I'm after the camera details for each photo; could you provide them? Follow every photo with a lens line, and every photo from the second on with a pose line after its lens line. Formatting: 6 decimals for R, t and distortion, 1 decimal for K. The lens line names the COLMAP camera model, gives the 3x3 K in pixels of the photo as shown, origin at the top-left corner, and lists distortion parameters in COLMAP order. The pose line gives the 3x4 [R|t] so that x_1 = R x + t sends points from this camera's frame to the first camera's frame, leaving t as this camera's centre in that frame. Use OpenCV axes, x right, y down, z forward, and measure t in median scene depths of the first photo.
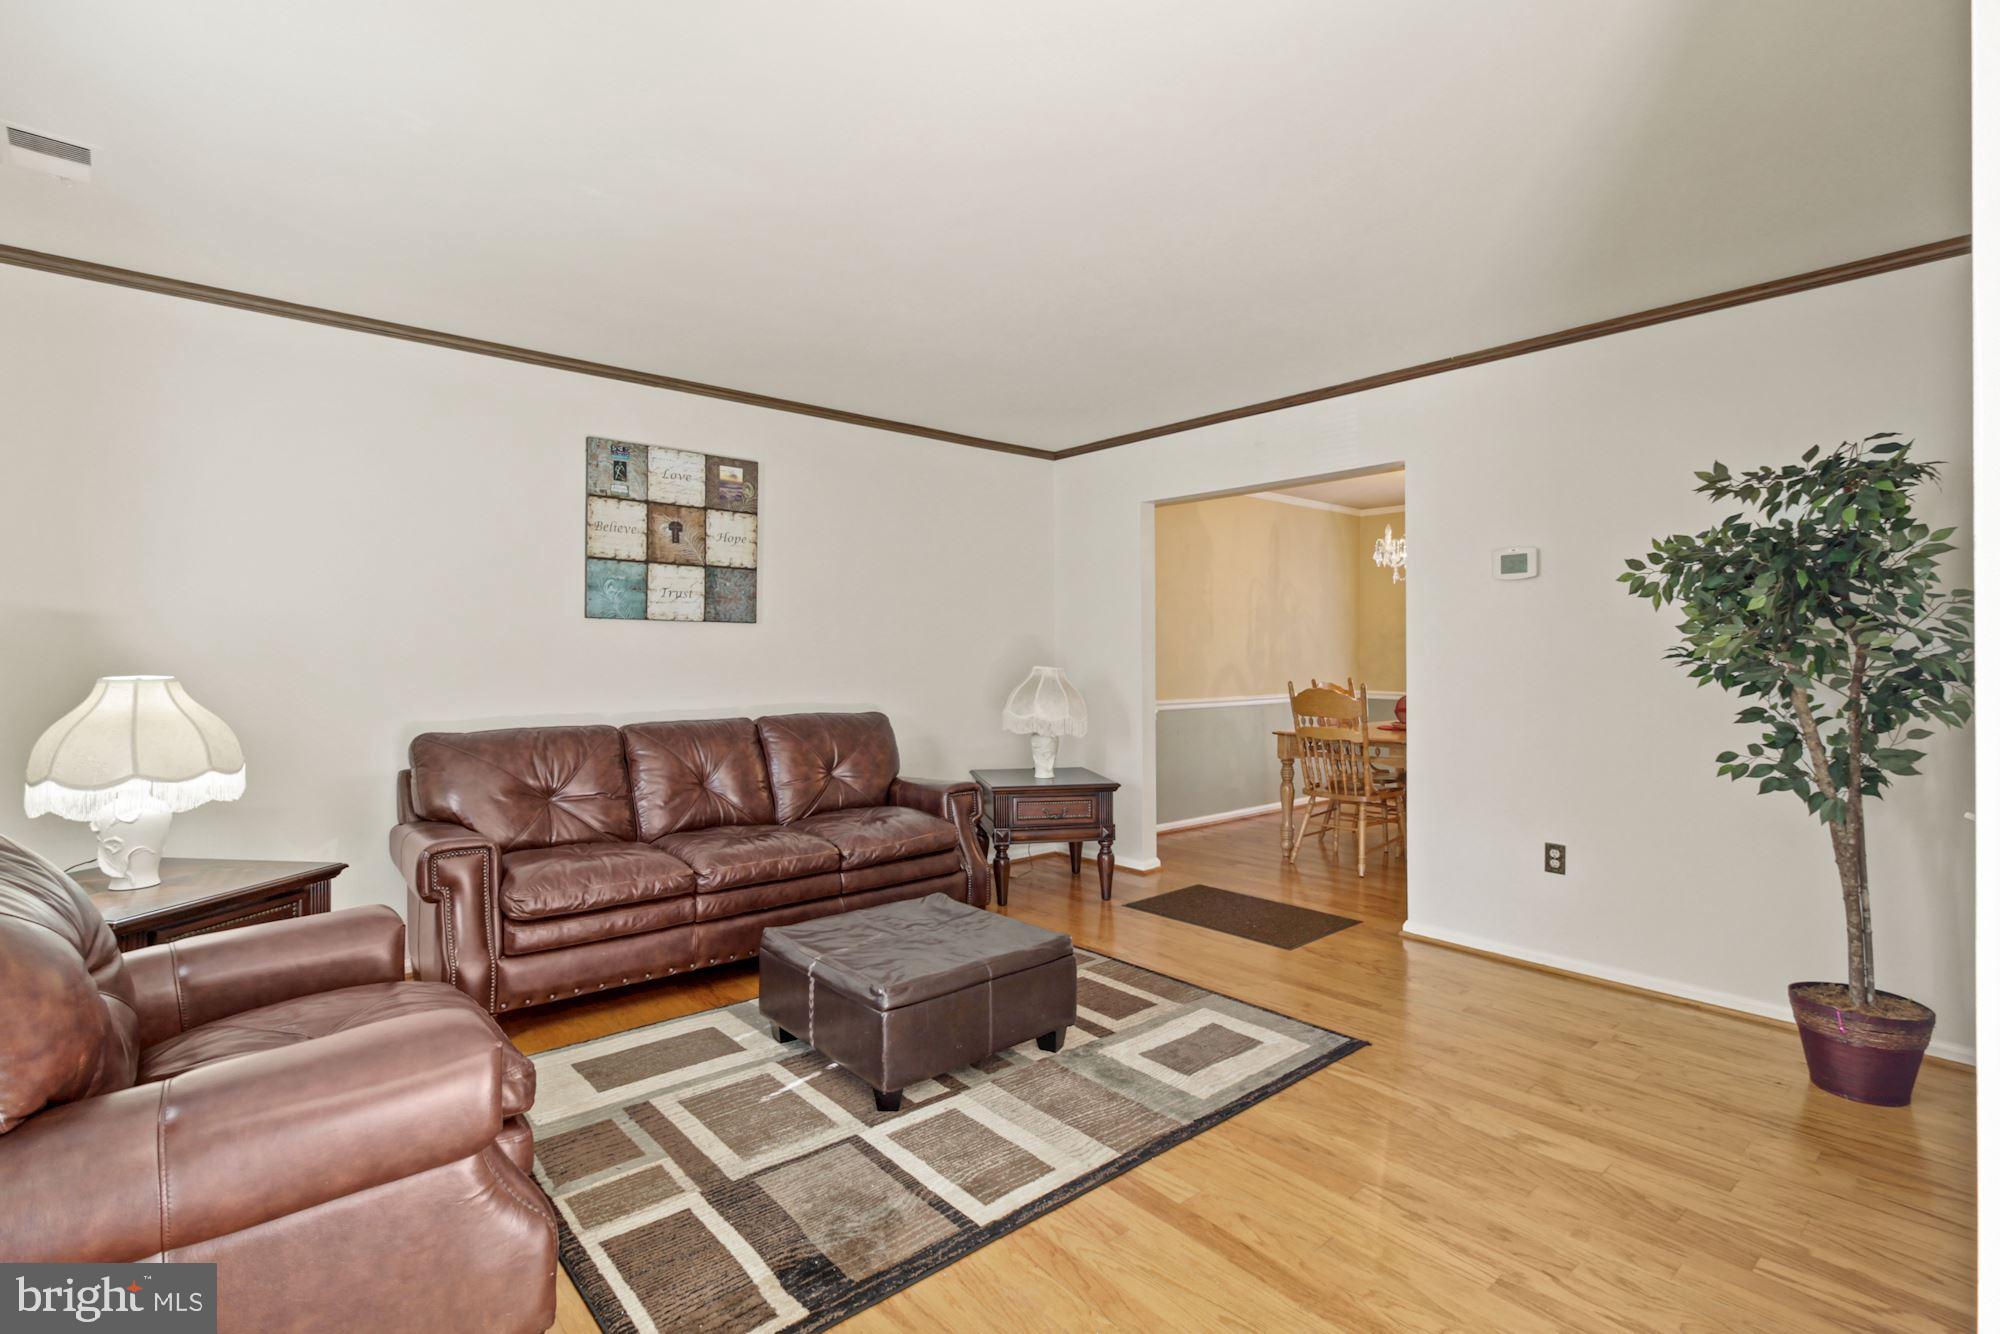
lens RADIAL K [[935.4, 0, 1010.3], [0, 935.4, 656.4], [0, 0, 1]] dist [0.000724, -0.000160]
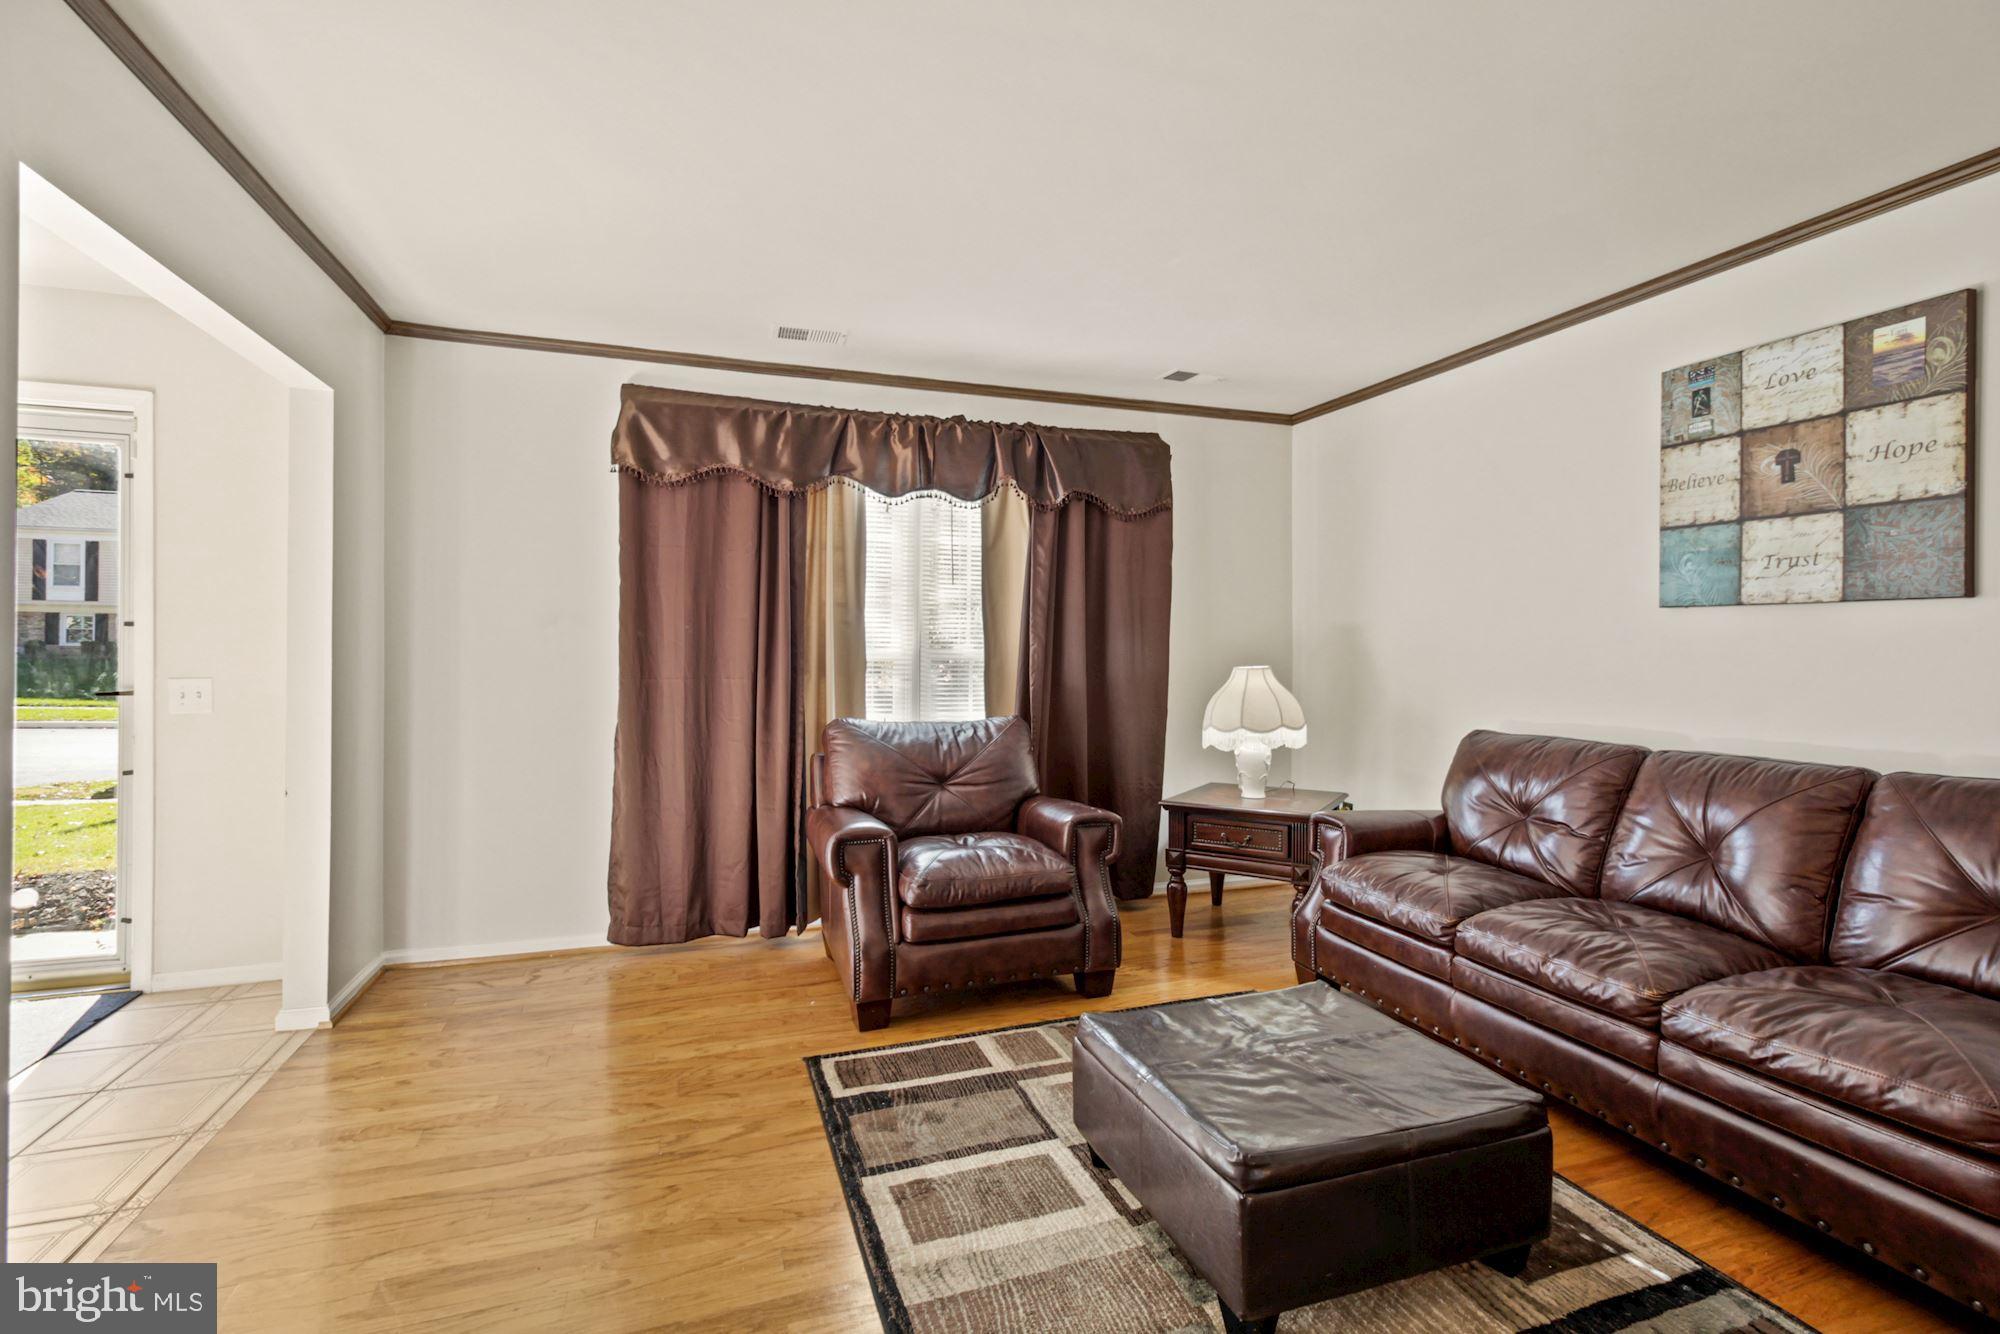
lens RADIAL K [[935.4, 0, 1012.3], [0, 935.4, 653.3], [0, 0, 1]] dist [0.000724, -0.000160]
pose [[-0.357658, -0.003741, -0.933845, 0.451048], [-0.013401, 0.999910, 0.001127, 0.002551], [0.933757, 0.012917, -0.357676, 0.763031]]
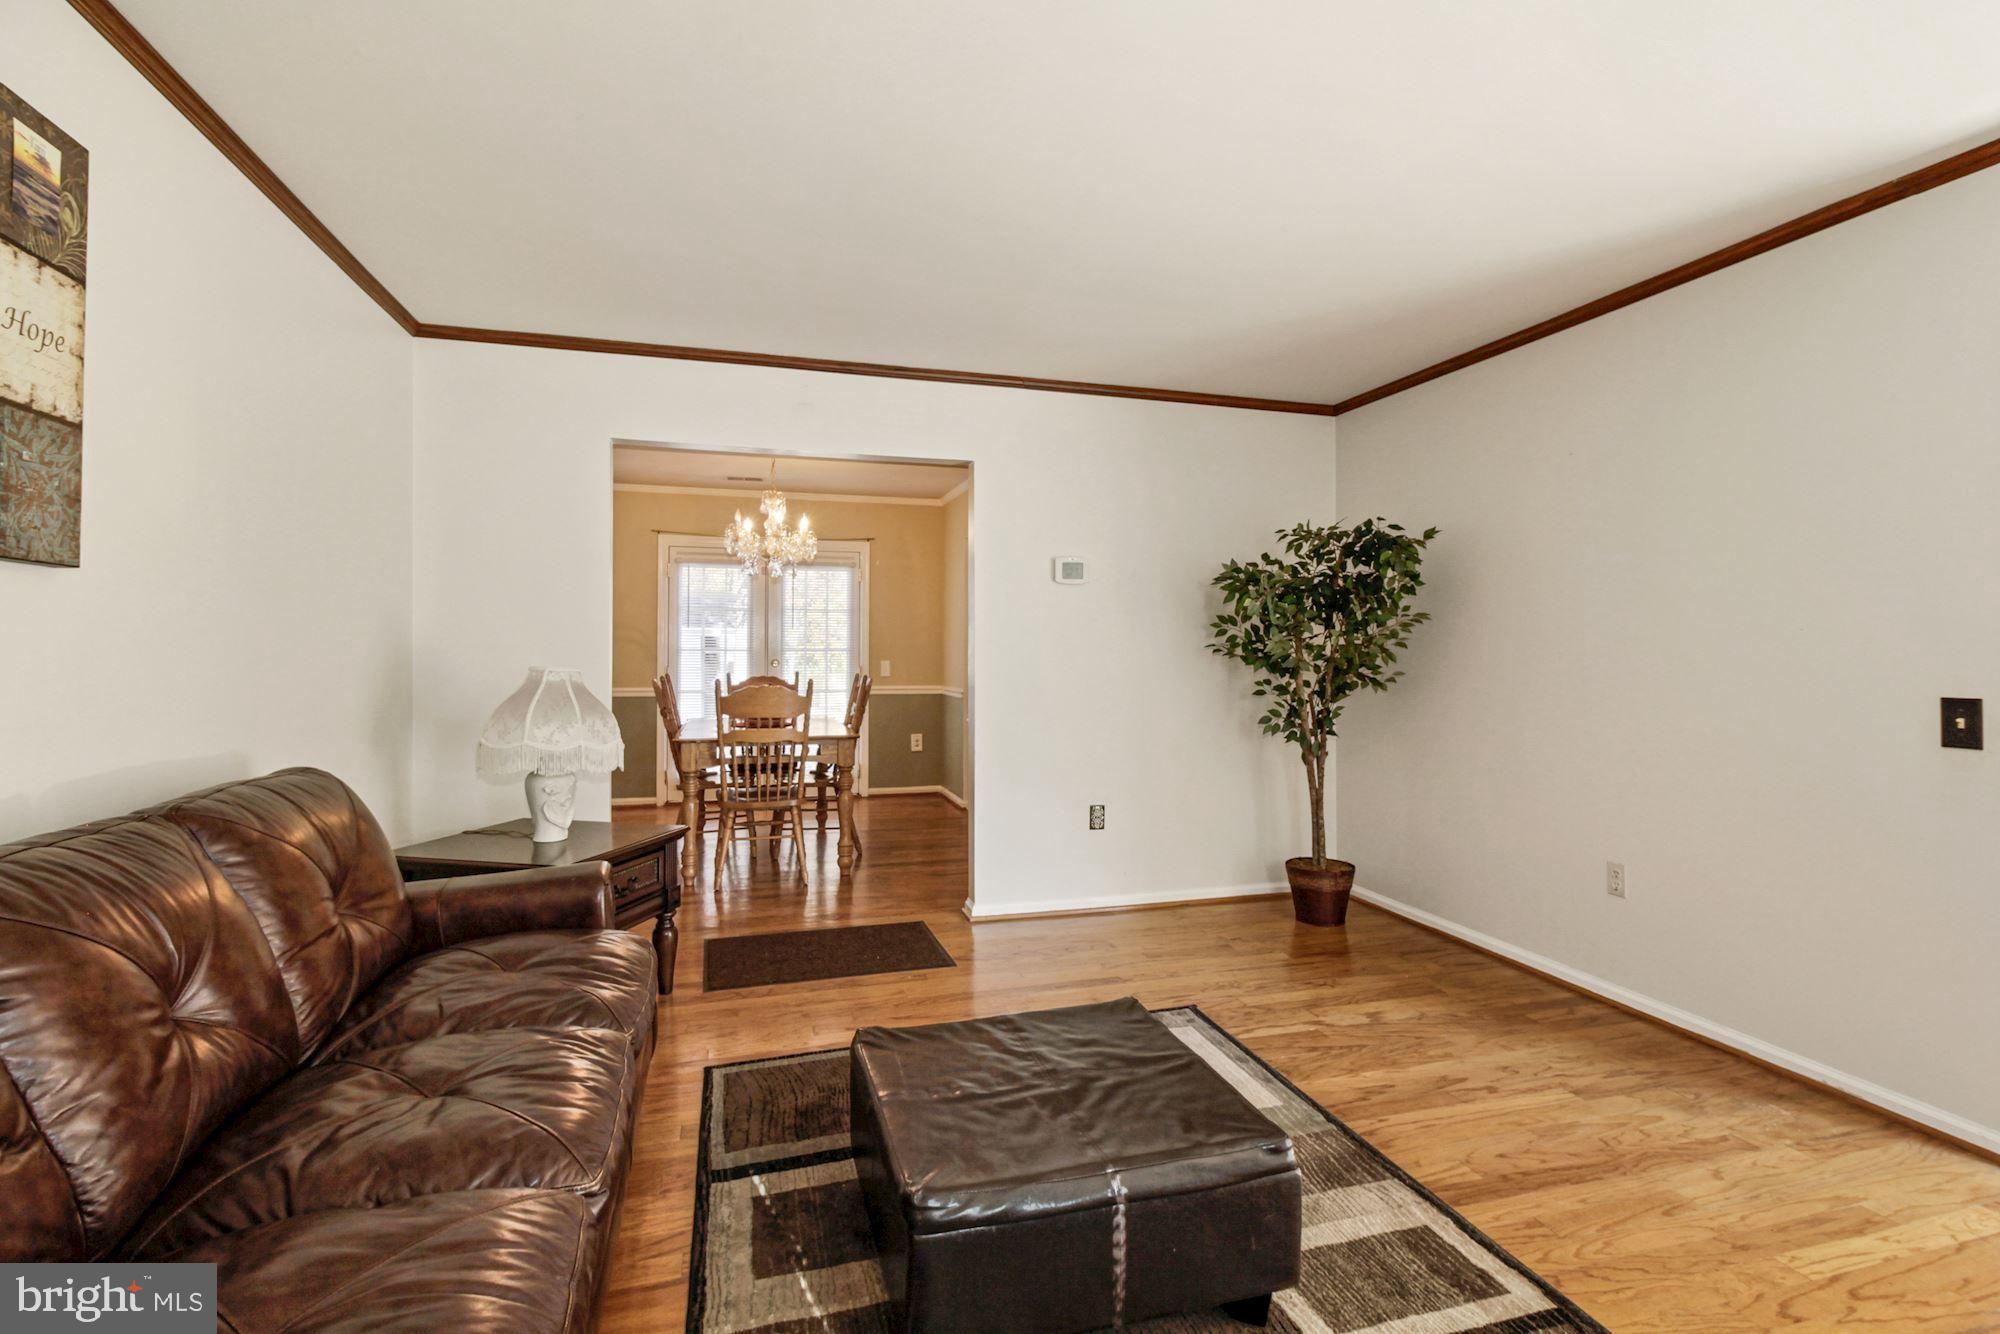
lens RADIAL K [[935.4, 0, 1002.0], [0, 935.4, 656.7], [0, 0, 1]] dist [0.000724, -0.000160]
pose [[0.418692, -0.008221, 0.908091, -0.511346], [0.002899, 0.999966, 0.007716, -0.001297], [-0.908124, -0.000597, 0.418701, 0.548328]]
